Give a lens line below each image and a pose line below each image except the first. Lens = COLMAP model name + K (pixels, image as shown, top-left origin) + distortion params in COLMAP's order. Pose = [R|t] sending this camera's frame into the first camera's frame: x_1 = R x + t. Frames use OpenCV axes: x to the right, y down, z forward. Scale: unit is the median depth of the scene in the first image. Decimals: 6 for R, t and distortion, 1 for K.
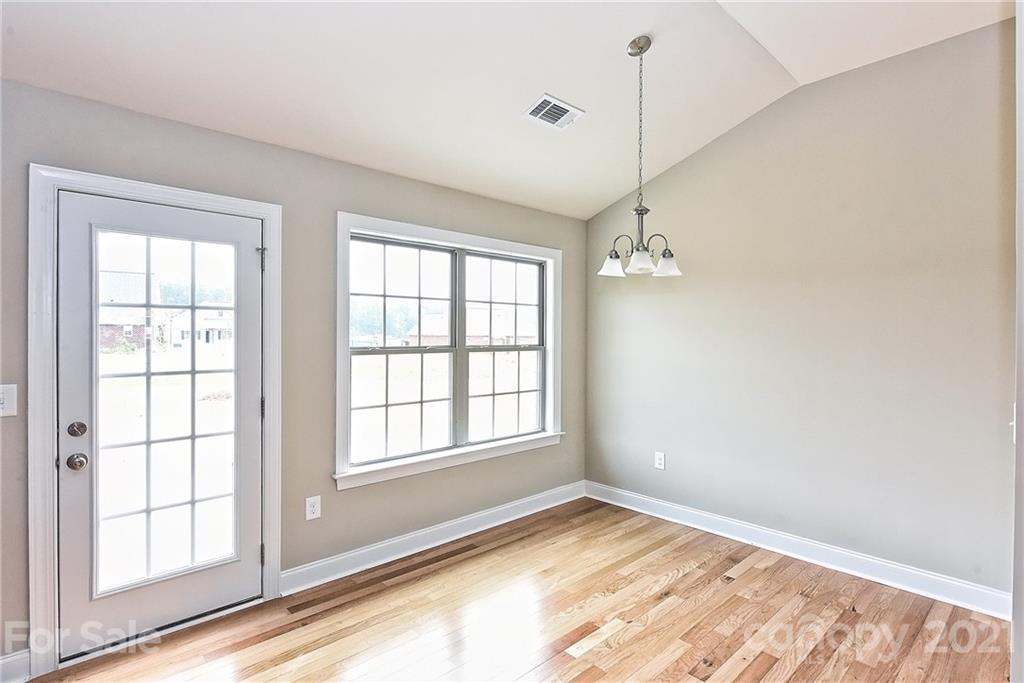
lens RADIAL K [[504.7, 0, 521.5], [0, 504.7, 339.7], [0, 0, 1]] dist [-0.000319, -0.000809]
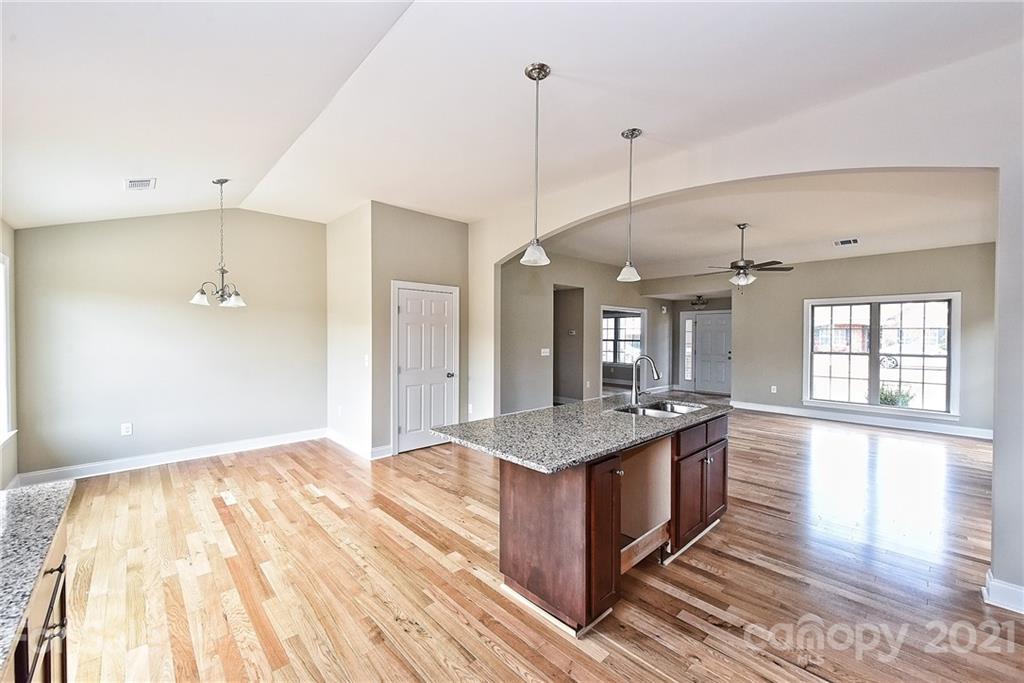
lens RADIAL K [[402.0, 0, 514.8], [0, 402.0, 338.2], [0, 0, 1]] dist [0.000229, 0.000035]
pose [[-0.003969, -0.014039, 0.999894, -1.181892], [0.004852, 0.999889, 0.014058, -0.023158], [-0.999980, 0.004907, -0.003900, -0.063493]]
